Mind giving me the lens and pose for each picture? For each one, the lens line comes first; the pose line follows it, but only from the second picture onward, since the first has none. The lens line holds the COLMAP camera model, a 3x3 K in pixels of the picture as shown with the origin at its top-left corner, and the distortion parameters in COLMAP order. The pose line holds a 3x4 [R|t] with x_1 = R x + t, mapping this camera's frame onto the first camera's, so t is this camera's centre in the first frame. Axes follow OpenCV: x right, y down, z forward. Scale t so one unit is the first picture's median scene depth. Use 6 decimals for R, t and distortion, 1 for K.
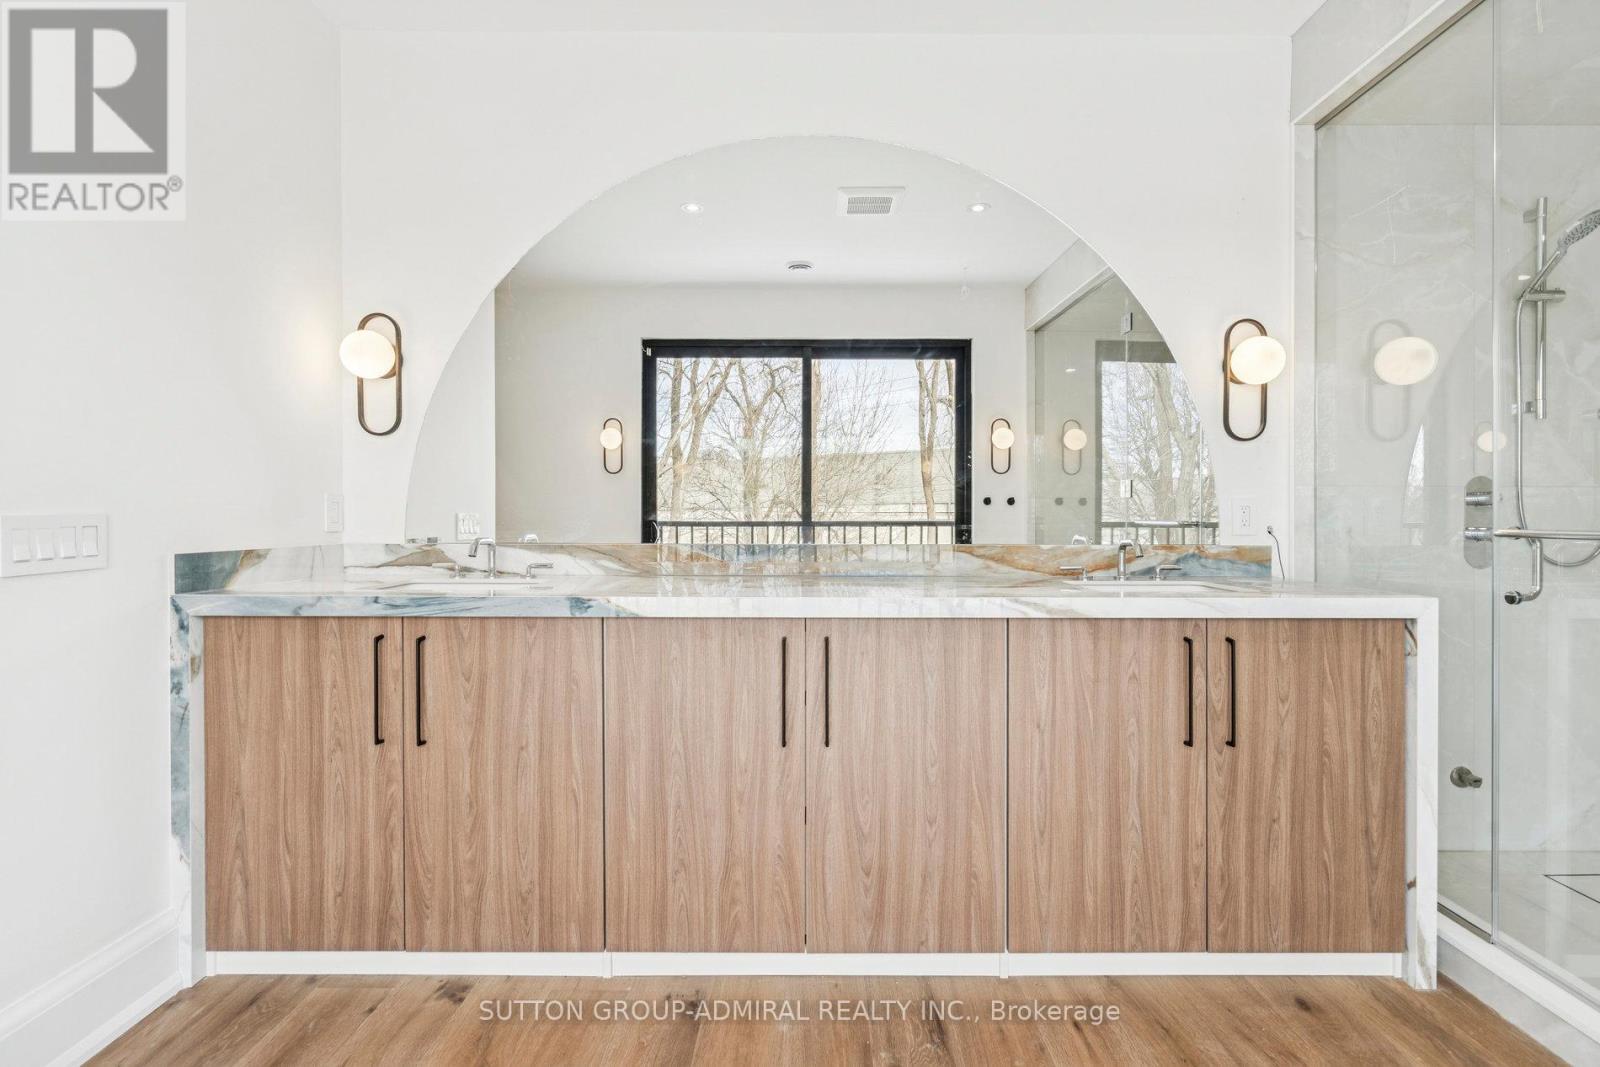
lens RADIAL K [[766.8, 0, 799.6], [0, 766.8, 515.2], [0, 0, 1]] dist [-0.003387, 0.000097]
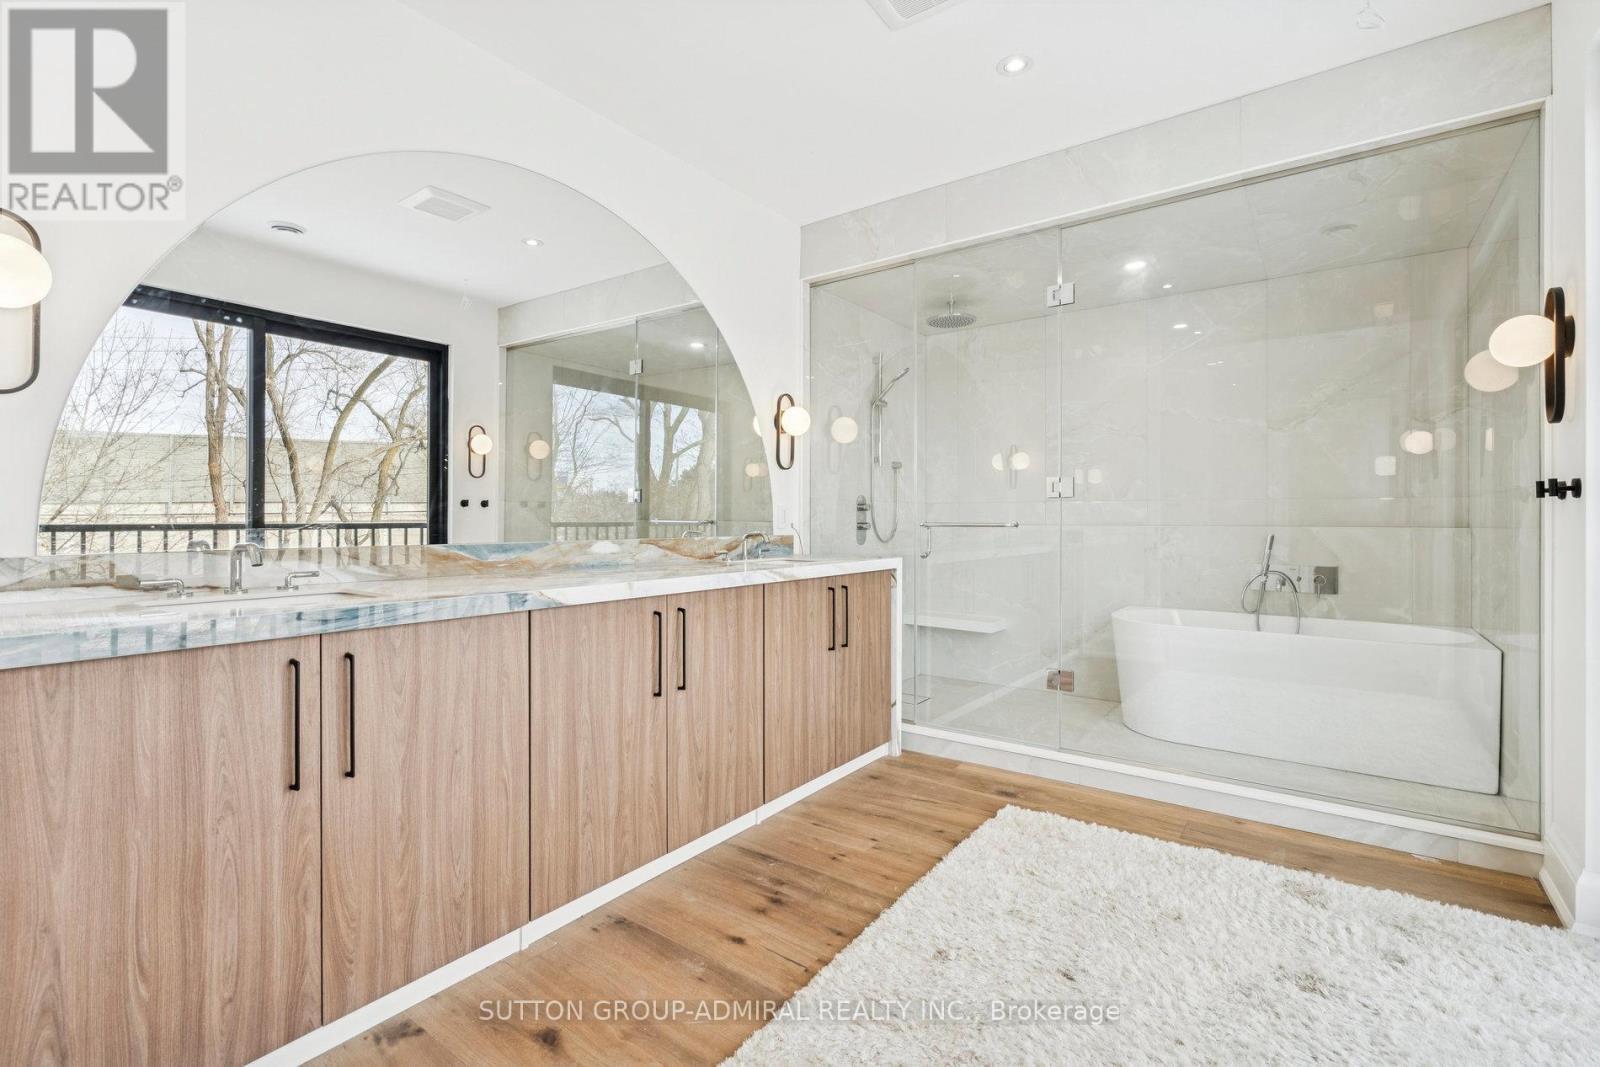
lens RADIAL K [[766.8, 0, 799.6], [0, 766.8, 515.2], [0, 0, 1]] dist [-0.003387, 0.000097]
pose [[0.567857, 0.002201, 0.823124, -0.919469], [0.000171, 0.999996, -0.002792, 0.003089], [-0.823127, 0.001726, 0.567854, 0.078779]]
